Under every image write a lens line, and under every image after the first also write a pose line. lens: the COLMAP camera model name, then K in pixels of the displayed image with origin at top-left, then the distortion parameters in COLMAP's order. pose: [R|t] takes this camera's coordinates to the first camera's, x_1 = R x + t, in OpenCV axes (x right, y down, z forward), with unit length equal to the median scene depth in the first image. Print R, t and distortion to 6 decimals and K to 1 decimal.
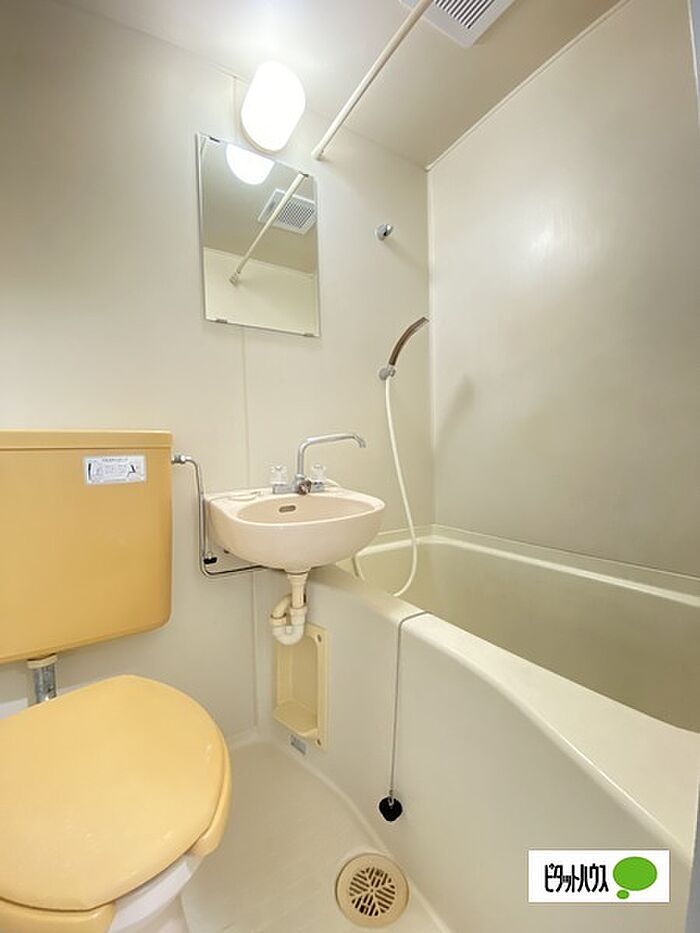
lens RADIAL K [[378.5, 0, 350.0], [0, 378.5, 466.5], [0, 0, 1]] dist [0.017800, -0.019408]
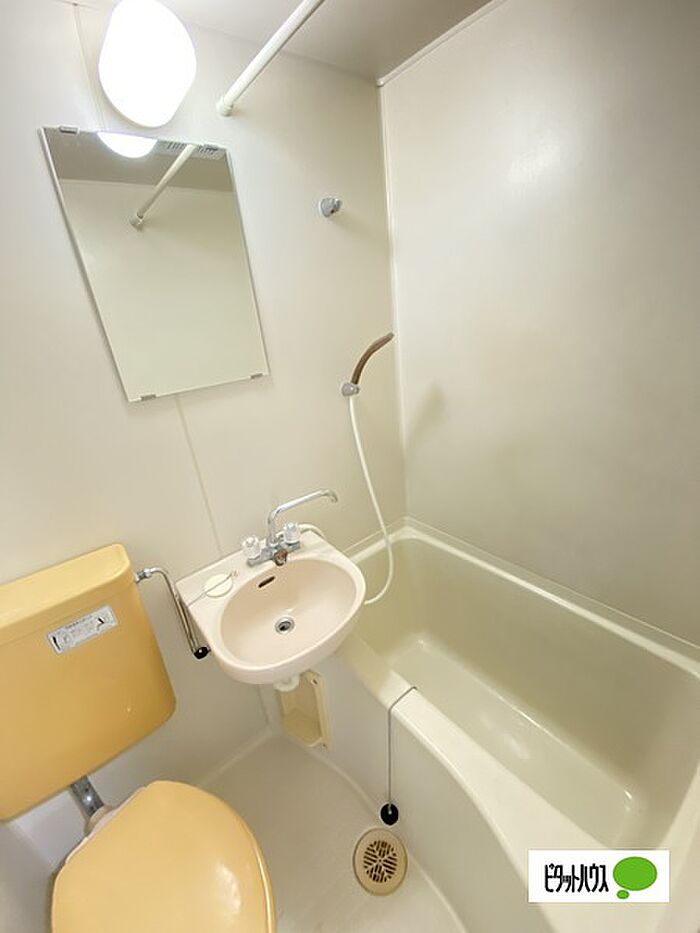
lens RADIAL K [[378.5, 0, 350.0], [0, 378.5, 466.5], [0, 0, 1]] dist [0.017800, -0.019408]
pose [[0.989905, -0.118641, 0.077542, 0.010212], [0.085730, 0.936873, 0.338999, -0.515574], [-0.112866, -0.328929, 0.937586, 0.144778]]
